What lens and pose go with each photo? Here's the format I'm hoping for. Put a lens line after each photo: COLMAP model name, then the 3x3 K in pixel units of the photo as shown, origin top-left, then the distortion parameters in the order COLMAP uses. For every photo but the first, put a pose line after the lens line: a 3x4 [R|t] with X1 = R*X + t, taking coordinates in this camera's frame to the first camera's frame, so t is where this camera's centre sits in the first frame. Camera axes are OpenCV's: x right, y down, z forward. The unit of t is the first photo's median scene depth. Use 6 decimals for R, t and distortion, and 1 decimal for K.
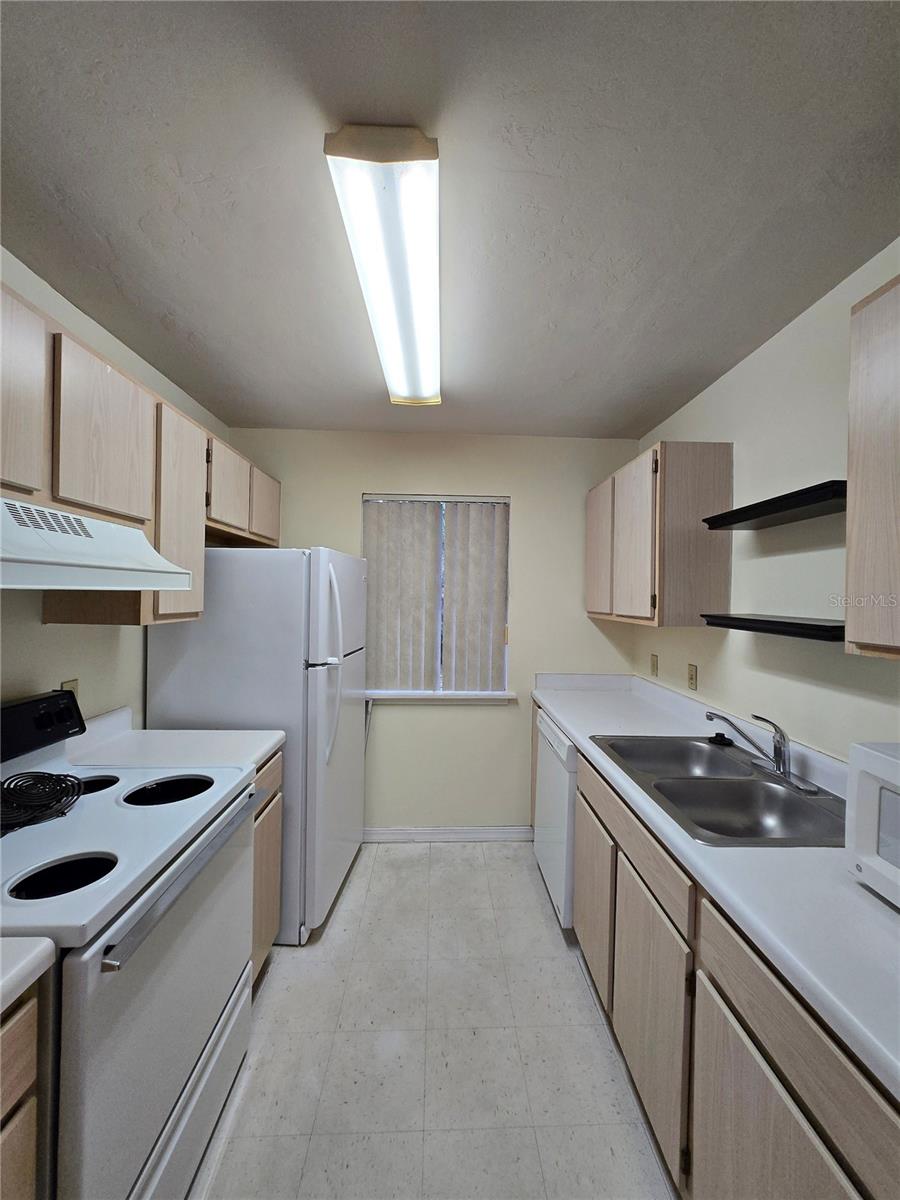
lens RADIAL K [[467.7, 0, 460.1], [0, 467.7, 598.4], [0, 0, 1]] dist [0.002476, -0.003248]
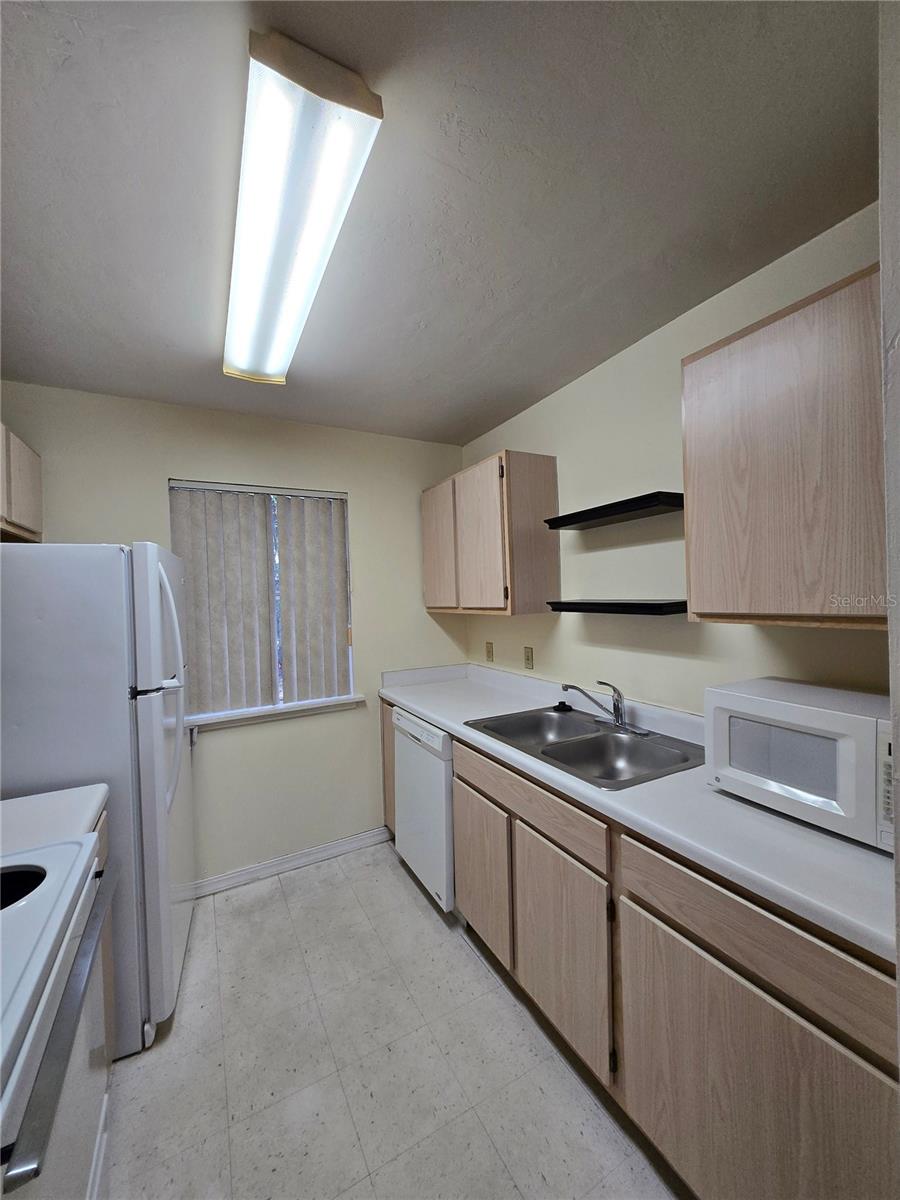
lens RADIAL K [[465.2, 0, 450.0], [0, 465.2, 600.0], [0, 0, 1]] dist [0.002557, -0.005483]
pose [[0.892450, -0.047965, 0.448589, -0.192732], [0.048298, 0.998776, 0.010707, 0.004602], [-0.448553, 0.012110, 0.893674, 0.066637]]
